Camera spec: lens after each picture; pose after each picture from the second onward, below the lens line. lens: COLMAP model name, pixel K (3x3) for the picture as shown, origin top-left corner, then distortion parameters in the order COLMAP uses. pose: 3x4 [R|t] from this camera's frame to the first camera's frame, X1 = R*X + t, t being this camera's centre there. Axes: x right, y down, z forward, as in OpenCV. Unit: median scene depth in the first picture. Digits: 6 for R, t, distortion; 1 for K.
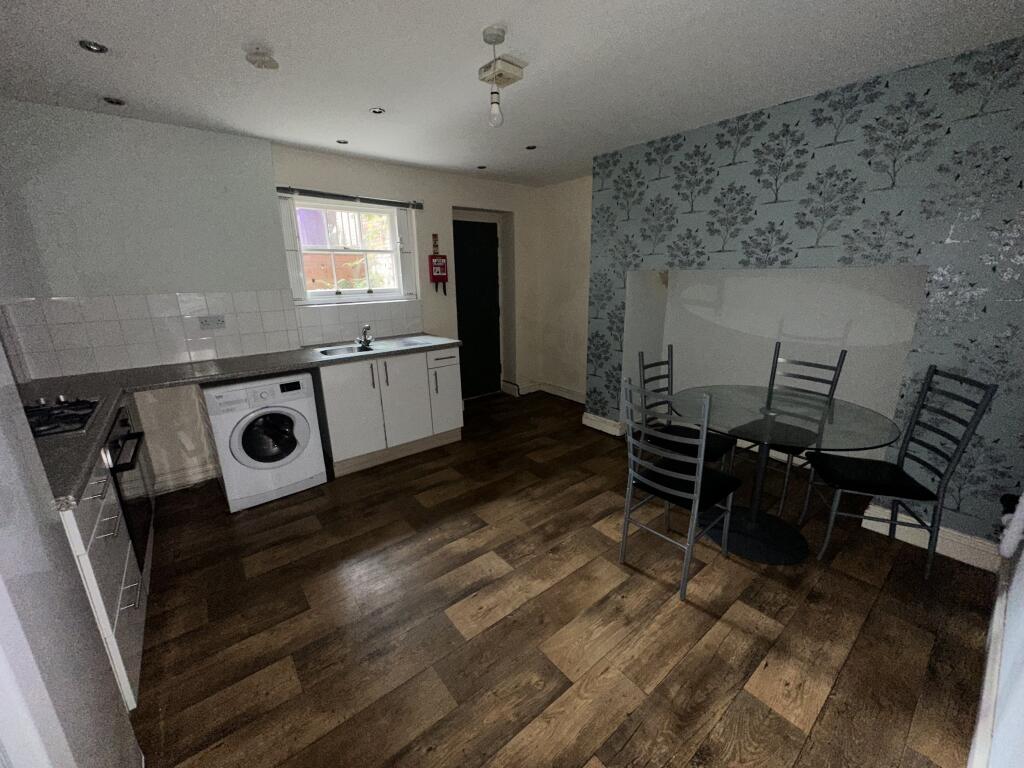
lens RADIAL K [[408.9, 0, 512.6], [0, 408.9, 381.9], [0, 0, 1]] dist [-0.001144, -0.000172]
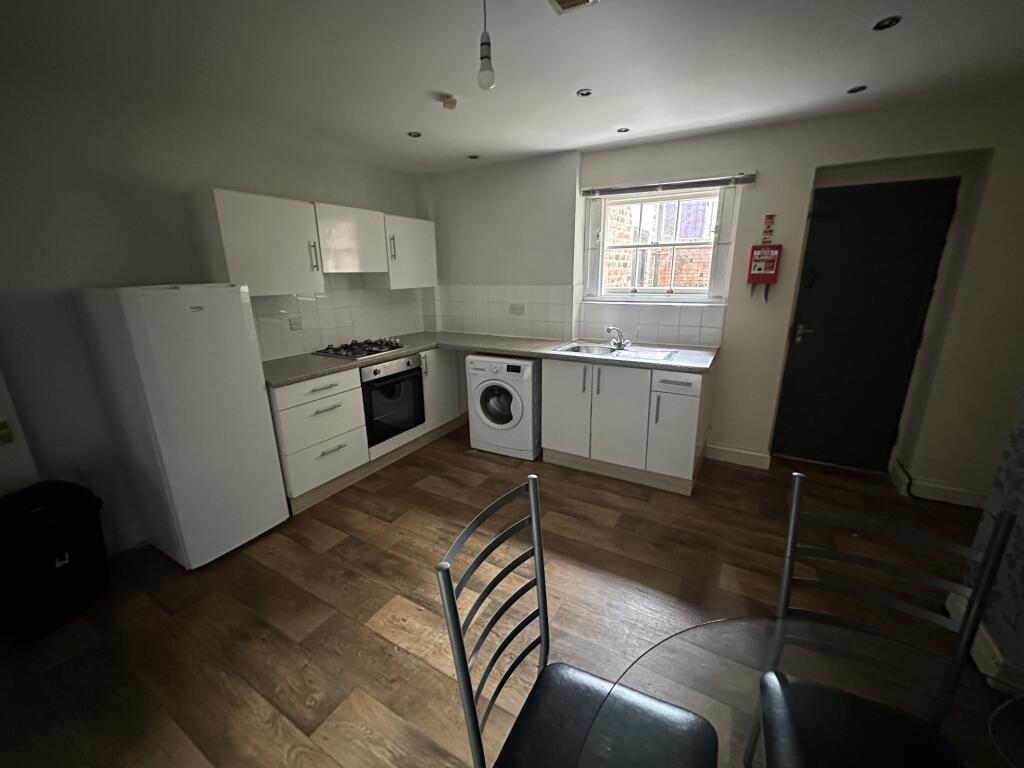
lens RADIAL K [[408.9, 0, 510.0], [0, 408.9, 382.7], [0, 0, 1]] dist [-0.001144, -0.000172]
pose [[0.360073, 0.253653, -0.897779, 0.455647], [-0.233788, 0.956155, 0.176380, -0.135461], [0.903156, 0.146381, 0.403587, 0.457084]]
